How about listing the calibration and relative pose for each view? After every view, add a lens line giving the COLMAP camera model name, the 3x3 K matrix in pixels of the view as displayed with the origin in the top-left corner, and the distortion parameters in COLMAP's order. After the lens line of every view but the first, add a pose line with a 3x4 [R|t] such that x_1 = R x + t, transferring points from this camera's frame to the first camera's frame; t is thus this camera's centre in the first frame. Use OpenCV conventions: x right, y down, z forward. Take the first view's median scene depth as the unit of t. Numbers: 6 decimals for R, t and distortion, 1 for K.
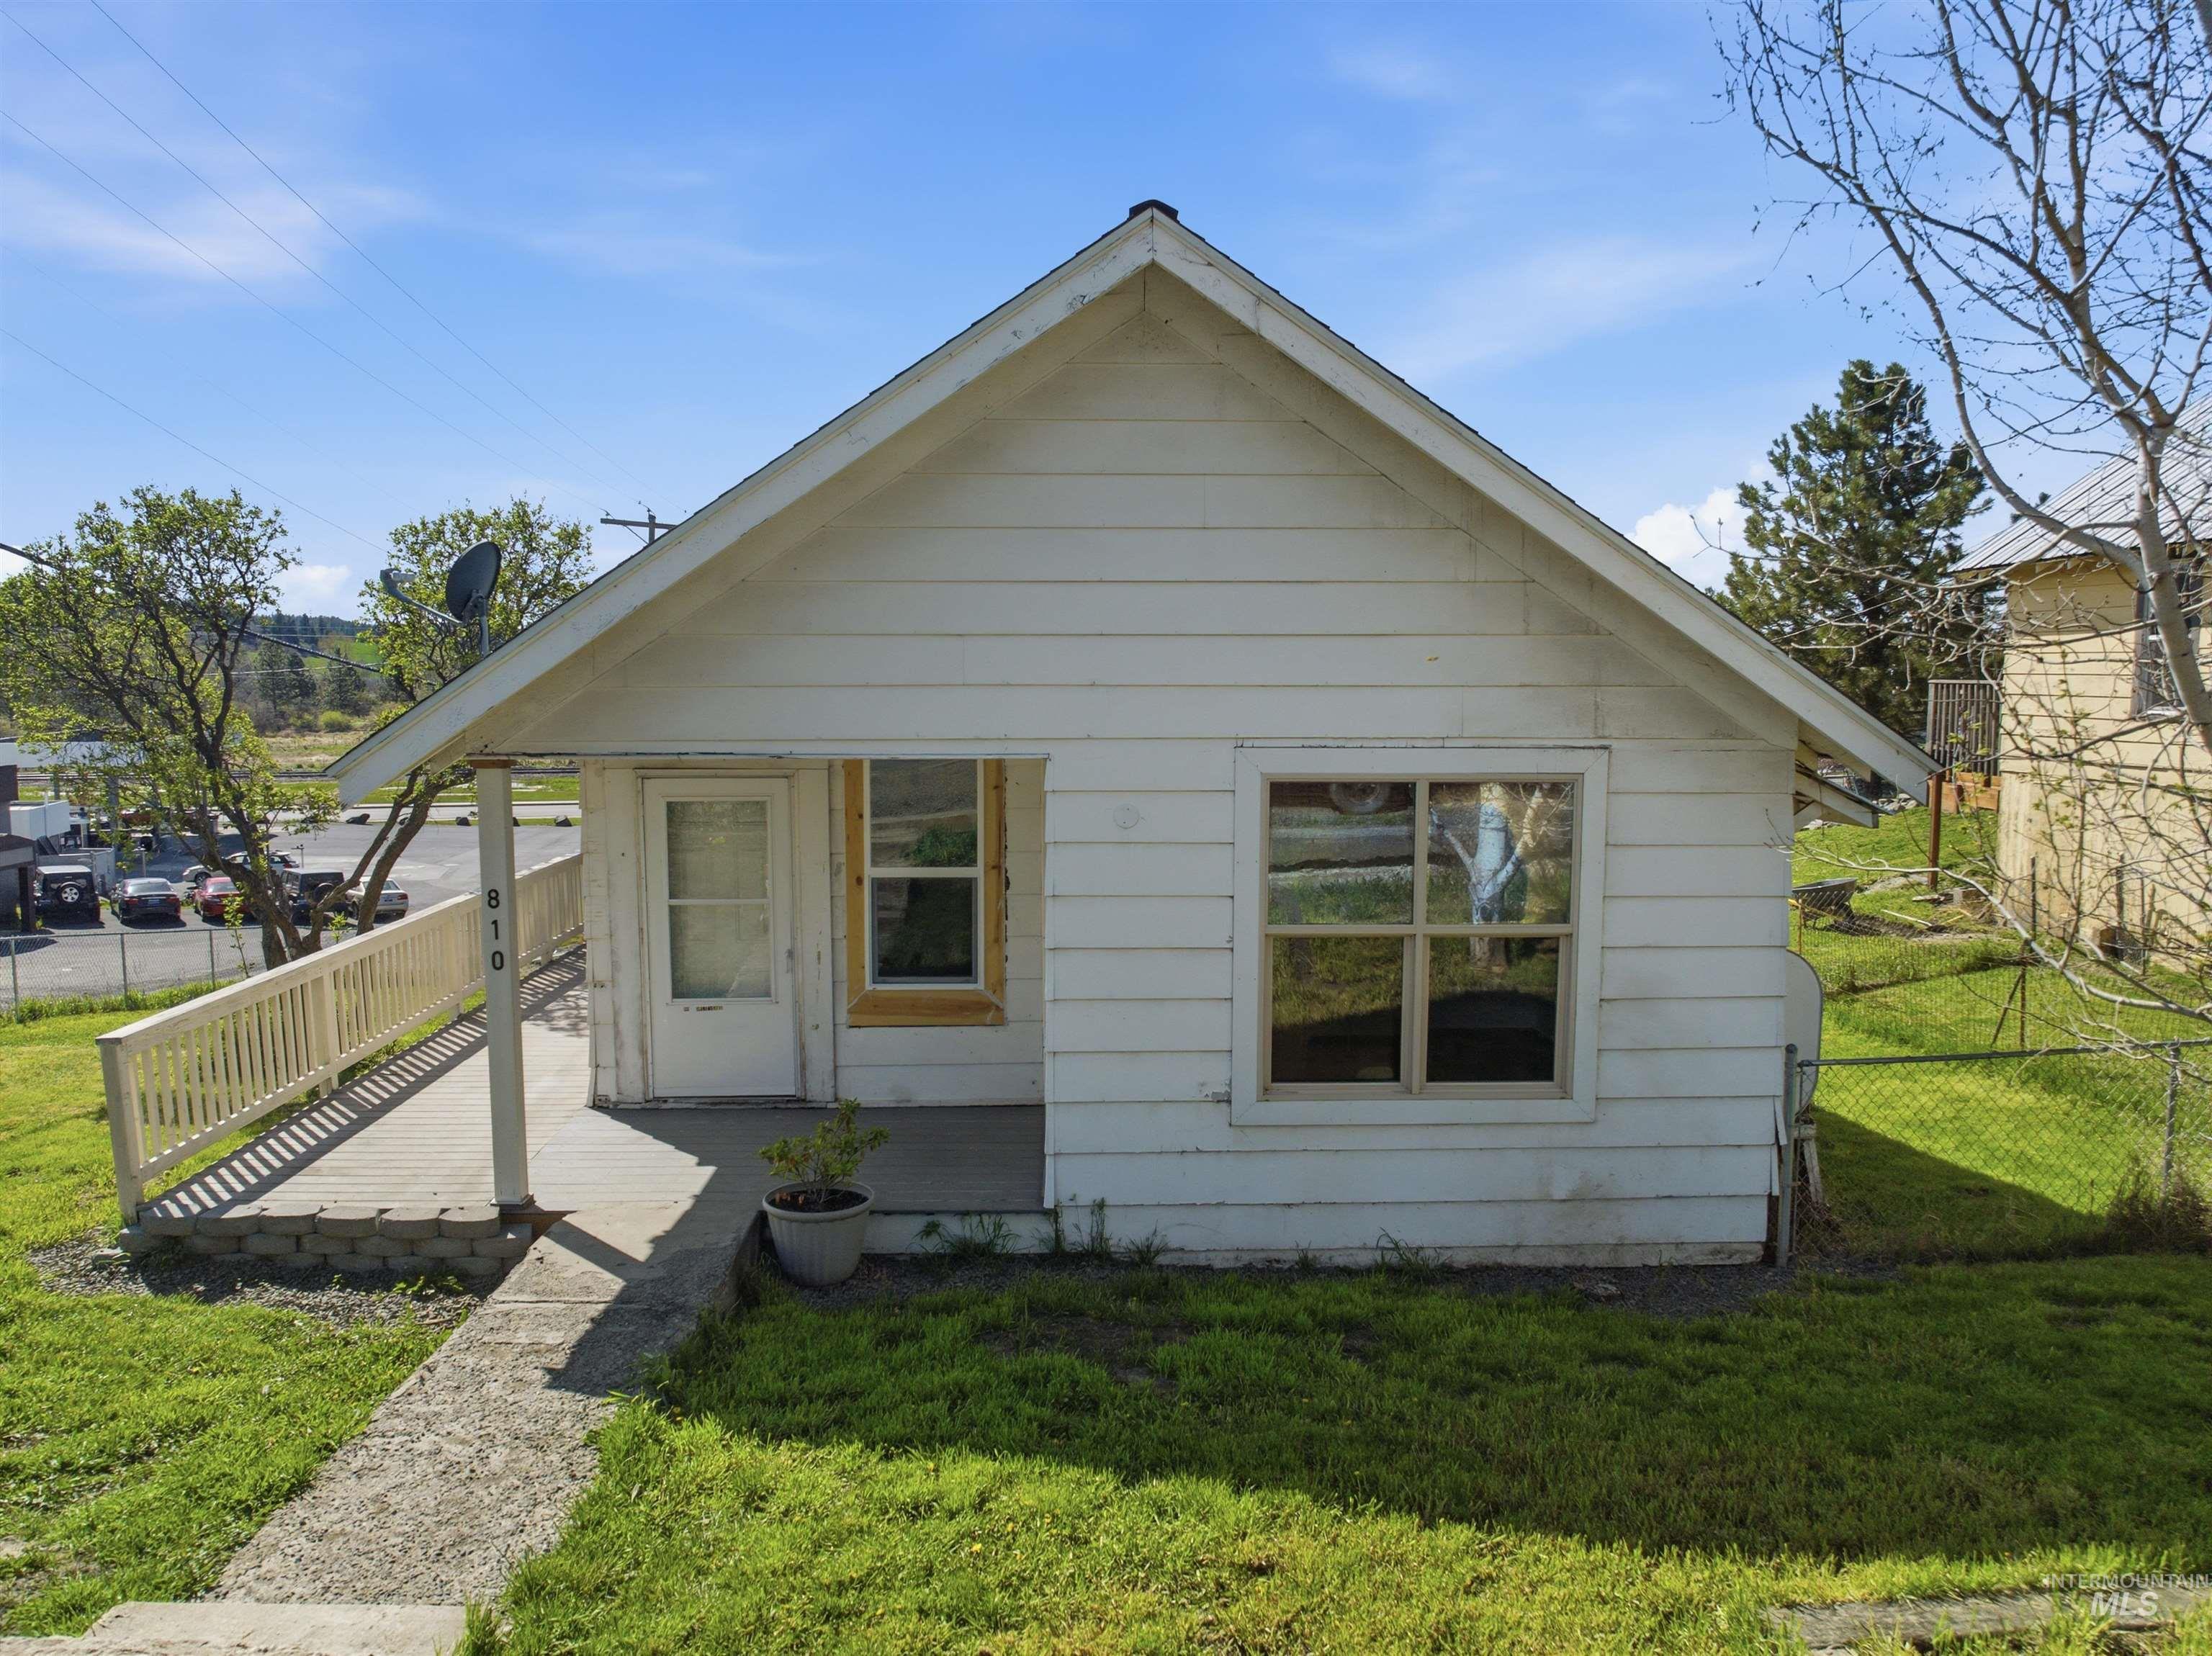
lens RADIAL K [[1552.4, 0, 1108.9], [0, 1552.4, 819.1], [0, 0, 1]] dist [-0.057636, 0.027621]
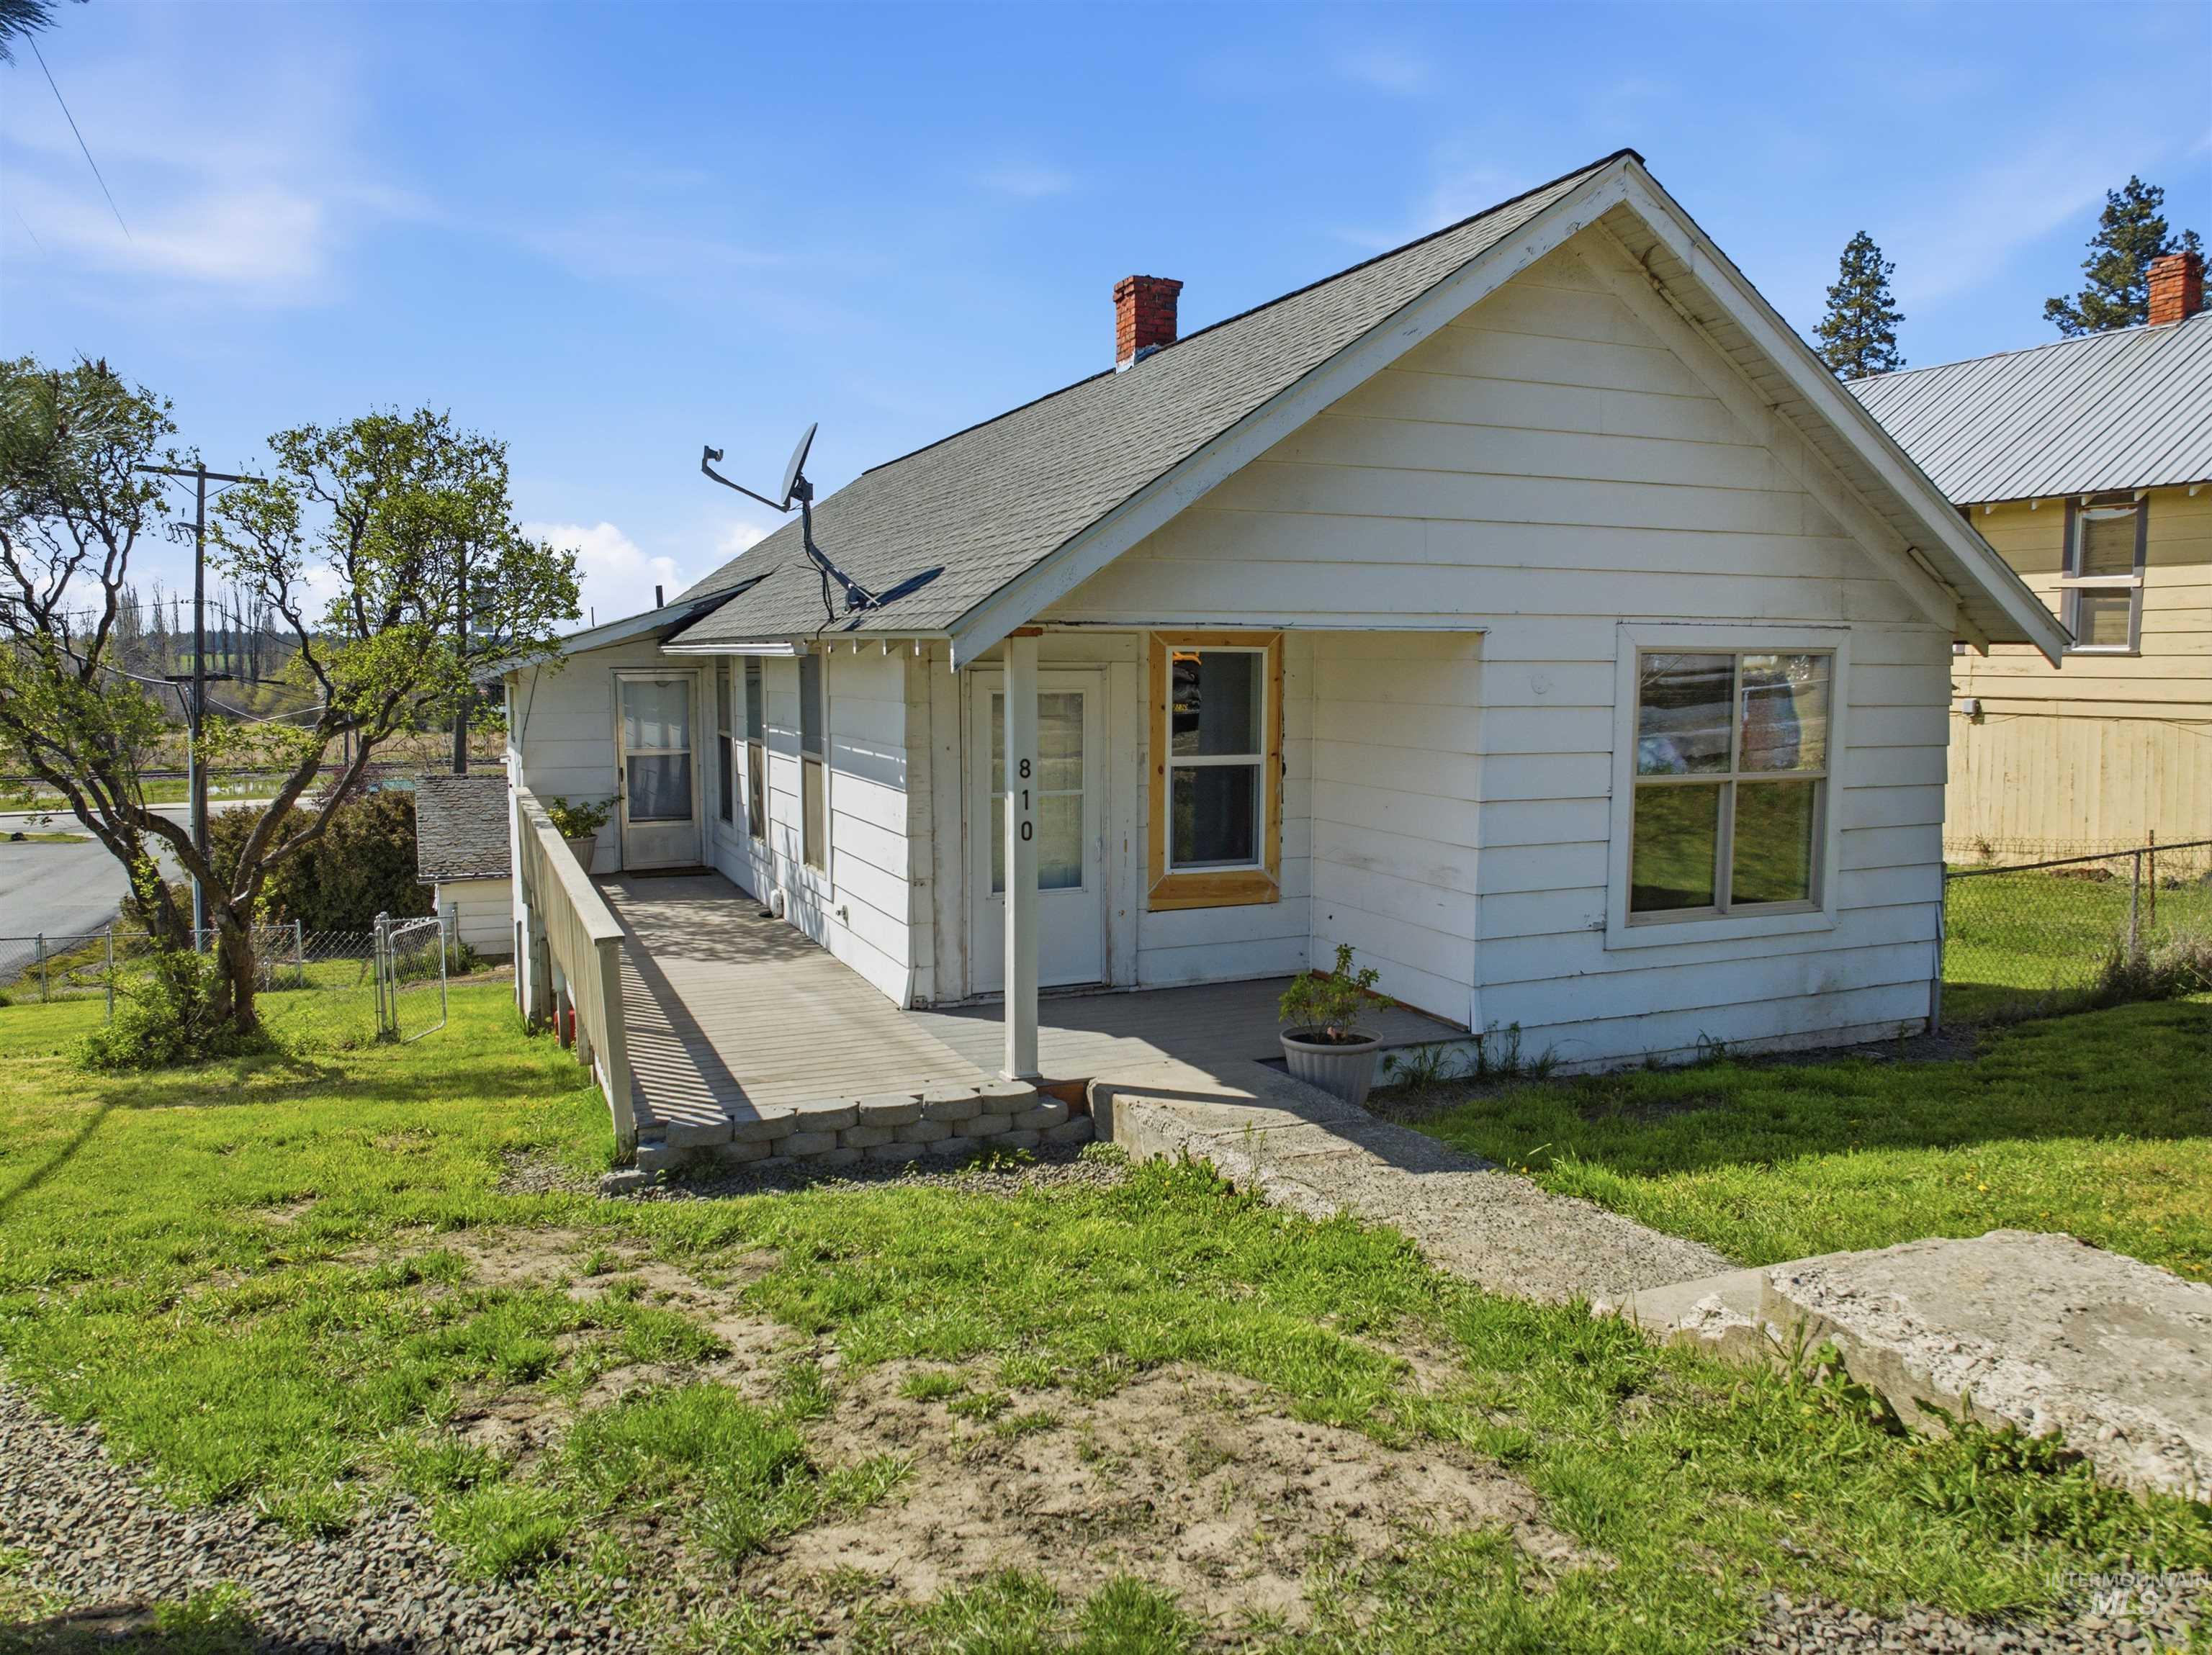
lens RADIAL K [[1552.2, 0, 1129.3], [0, 1552.2, 826.7], [0, 0, 1]] dist [-0.057636, 0.027621]
pose [[0.933614, -0.039599, 0.356086, -0.663279], [0.036107, 0.999213, 0.016450, 0.071968], [-0.356457, -0.002501, 0.934308, 0.038348]]
